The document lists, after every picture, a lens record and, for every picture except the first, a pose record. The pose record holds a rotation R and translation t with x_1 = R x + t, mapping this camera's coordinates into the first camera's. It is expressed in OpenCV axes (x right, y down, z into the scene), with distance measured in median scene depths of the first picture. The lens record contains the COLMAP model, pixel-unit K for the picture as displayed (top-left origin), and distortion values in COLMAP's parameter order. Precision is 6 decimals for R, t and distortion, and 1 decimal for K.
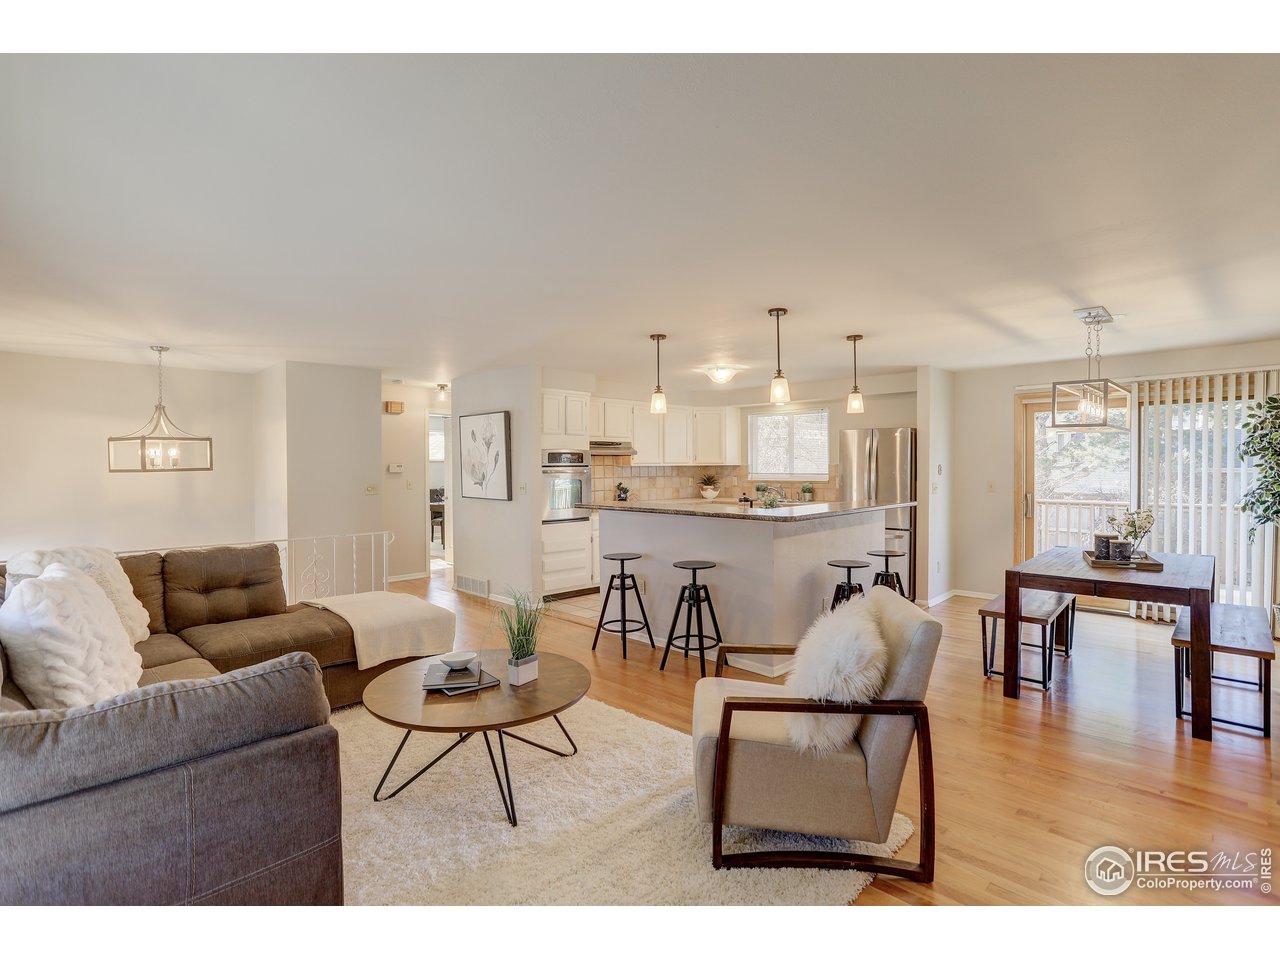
lens RADIAL K [[628.2, 0, 634.9], [0, 628.2, 475.5], [0, 0, 1]] dist [-0.003217, -0.000188]
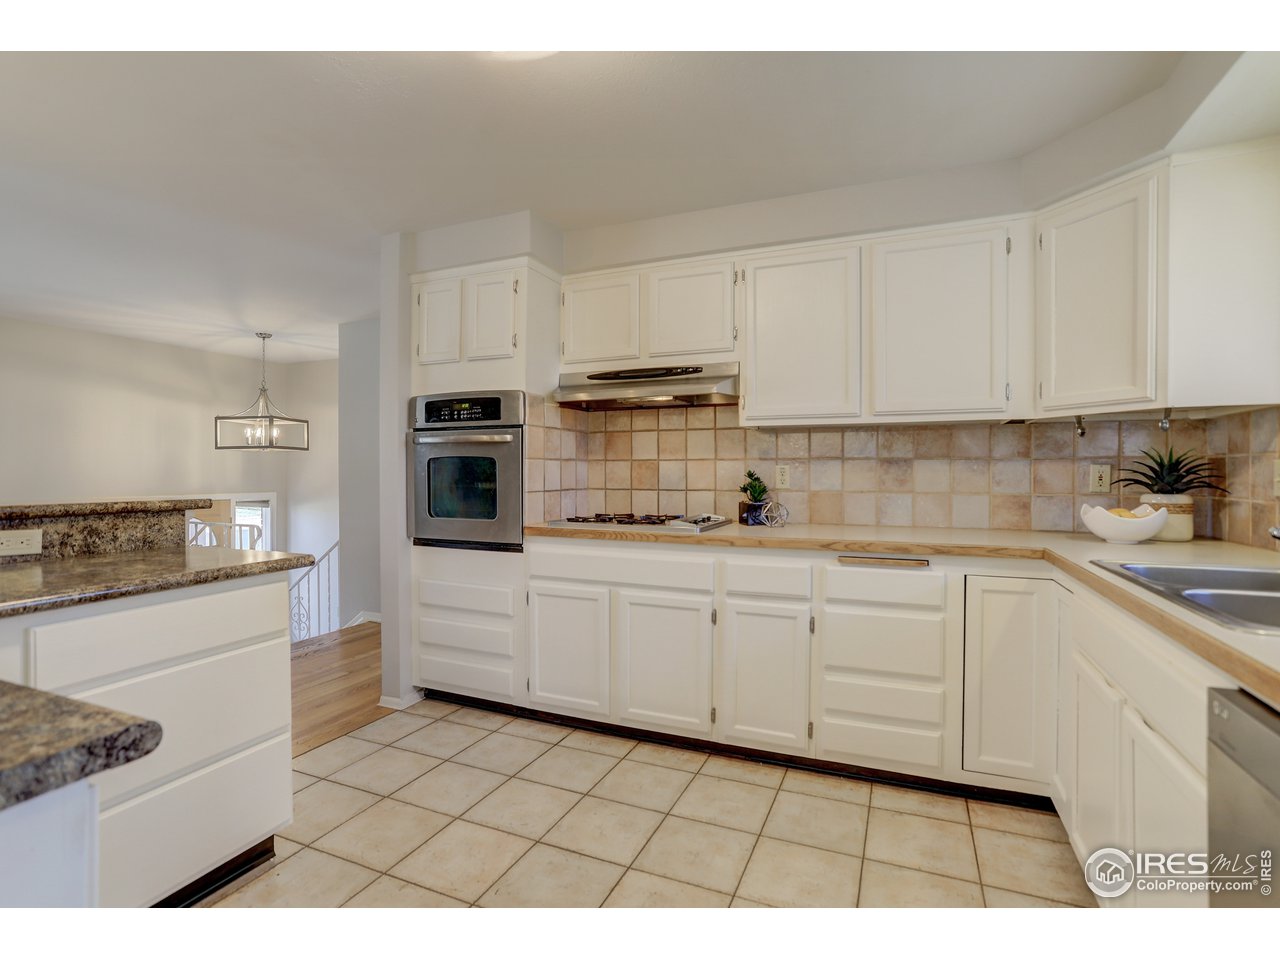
lens RADIAL K [[628.2, 0, 634.9], [0, 628.2, 475.5], [0, 0, 1]] dist [-0.003217, -0.000188]
pose [[0.351913, 0.014440, -0.935921, 0.323066], [-0.016948, 0.999815, 0.009053, 0.011741], [0.935879, 0.012676, 0.352093, 0.817295]]
